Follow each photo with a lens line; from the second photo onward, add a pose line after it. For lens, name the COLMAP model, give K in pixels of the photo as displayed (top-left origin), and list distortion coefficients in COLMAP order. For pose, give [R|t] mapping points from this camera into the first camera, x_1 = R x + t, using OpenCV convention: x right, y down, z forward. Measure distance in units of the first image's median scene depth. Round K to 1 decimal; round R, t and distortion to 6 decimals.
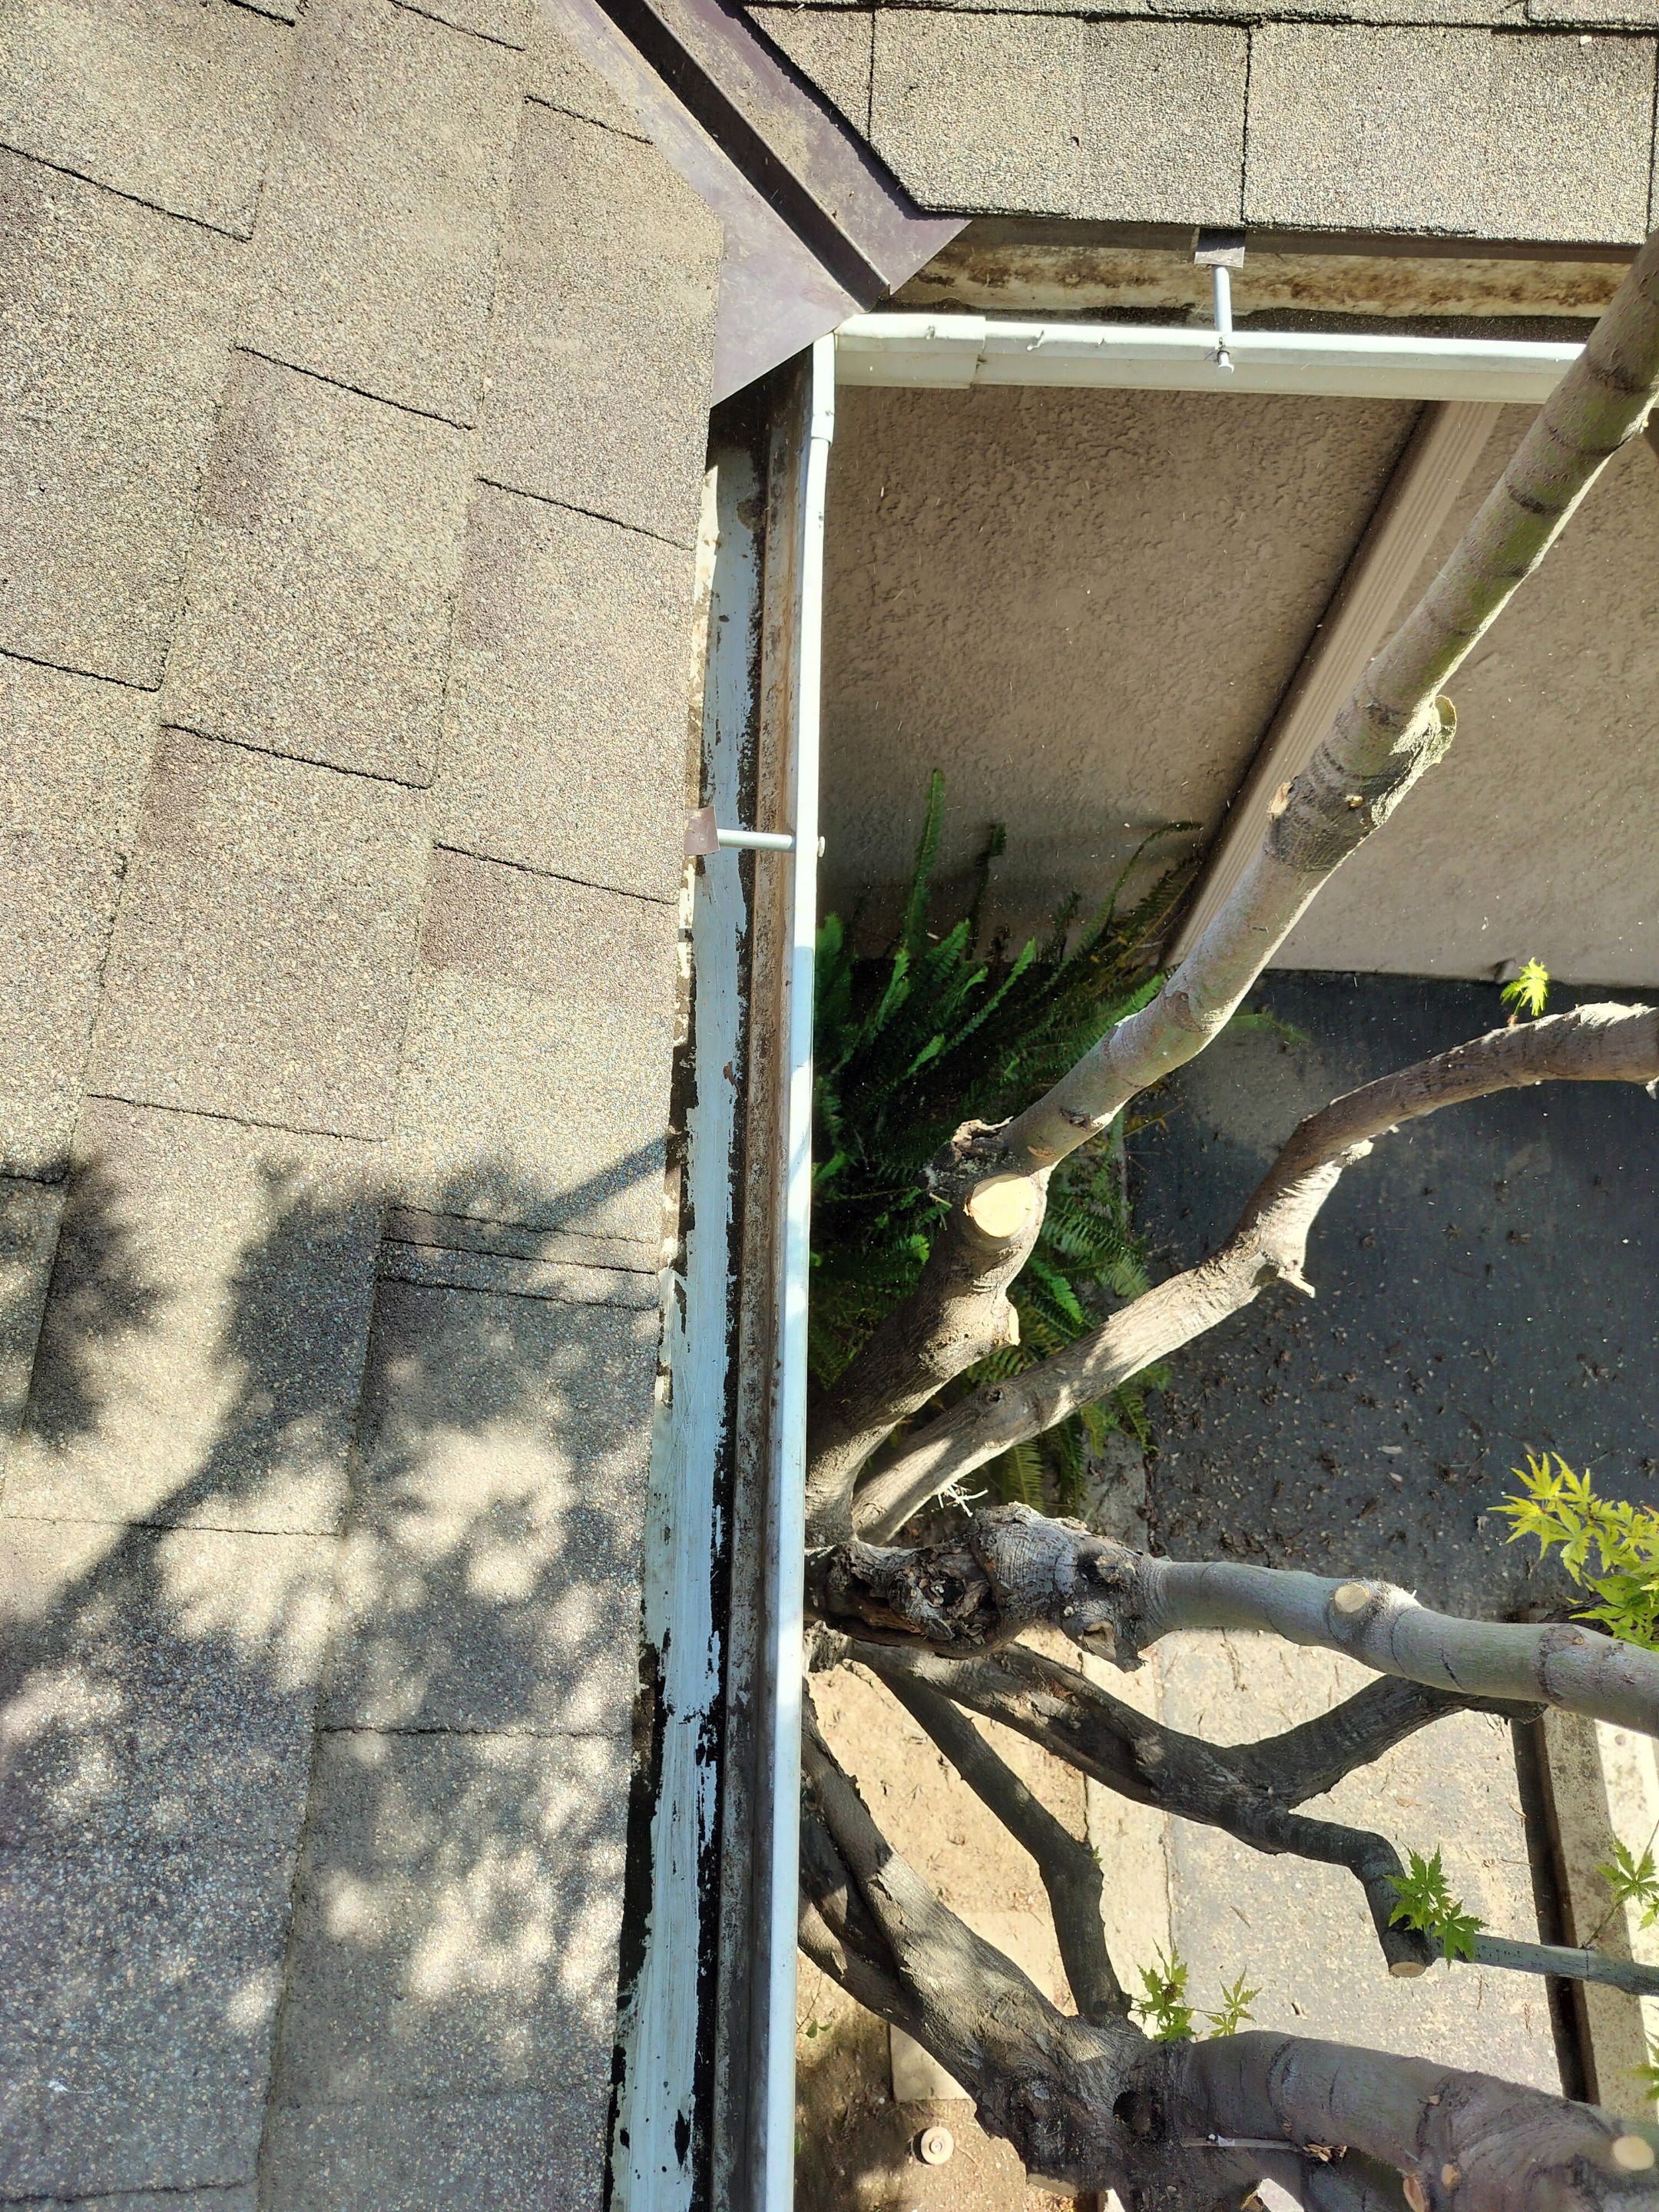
lens RADIAL K [[1517.9, 0, 829.5], [0, 1517.9, 1106.0], [0, 0, 1]] dist [0.041894, -0.026923]
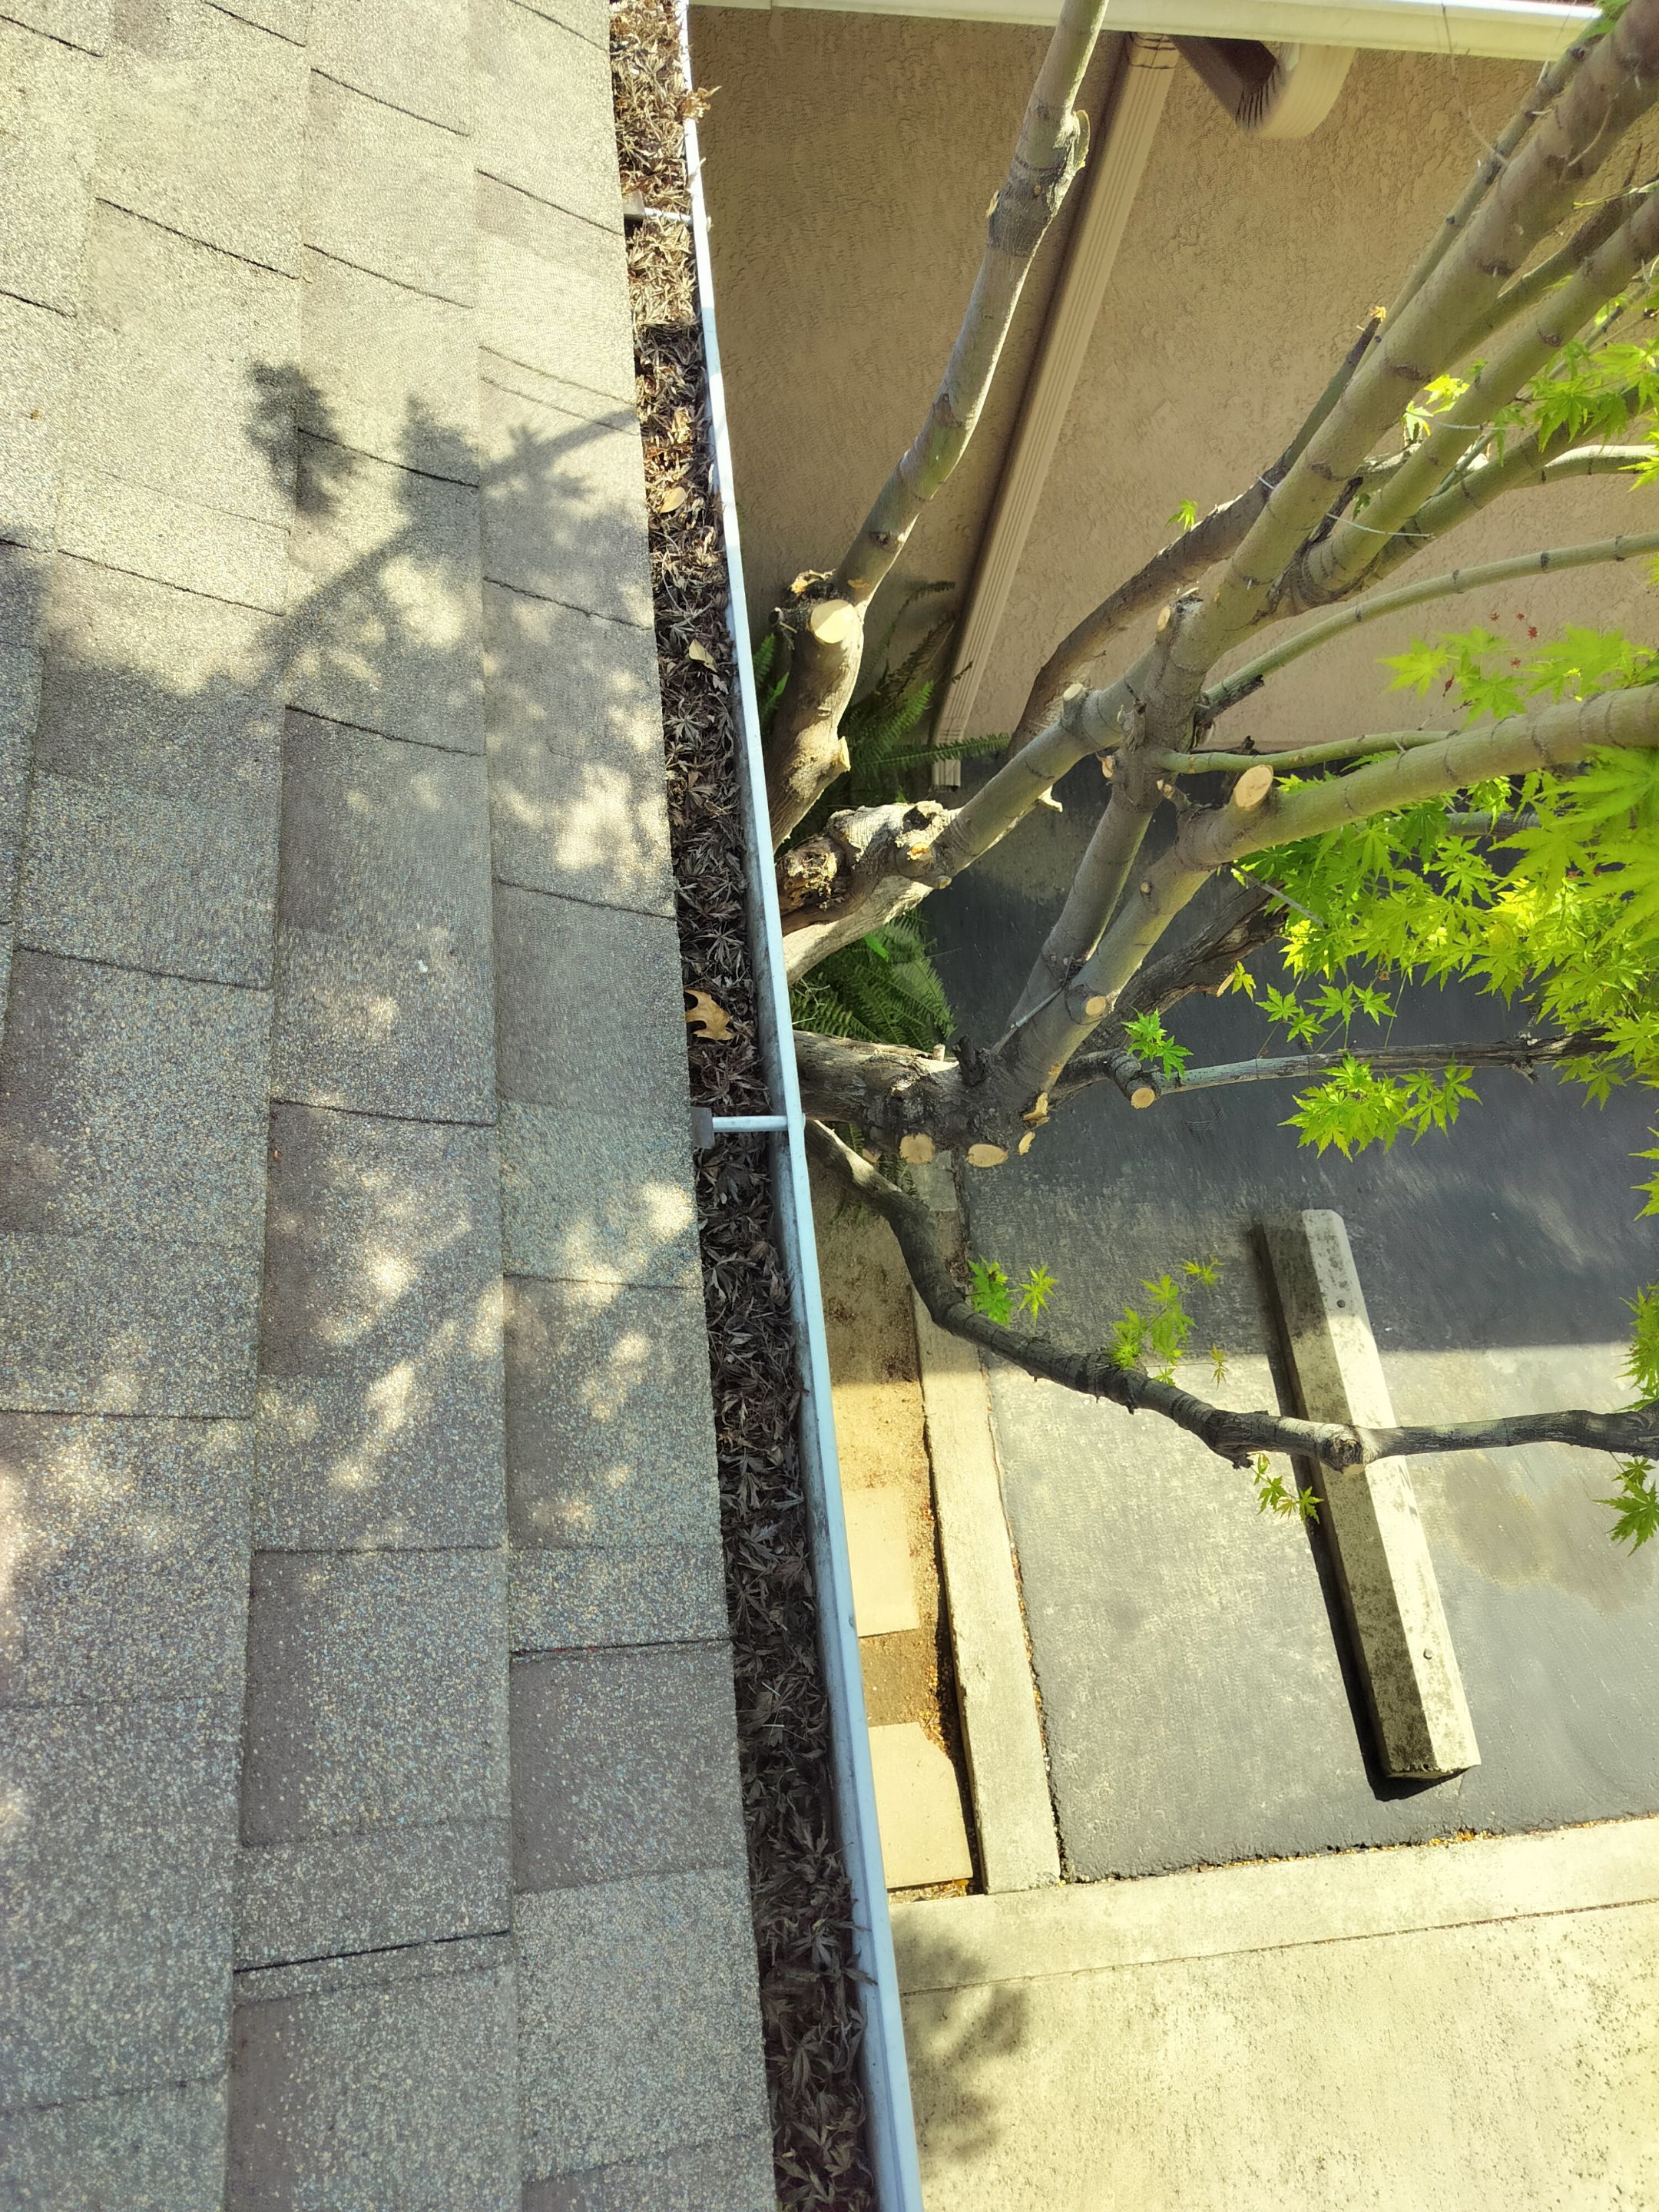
lens RADIAL K [[1541.8, 0, 829.5], [0, 1541.8, 1106.0], [0, 0, 1]] dist [0.054012, -0.027121]
pose [[0.987726, -0.069041, 0.140110, -0.088908], [0.075097, 0.996436, -0.038404, 0.416021], [-0.136959, 0.048454, 0.989391, -0.291806]]
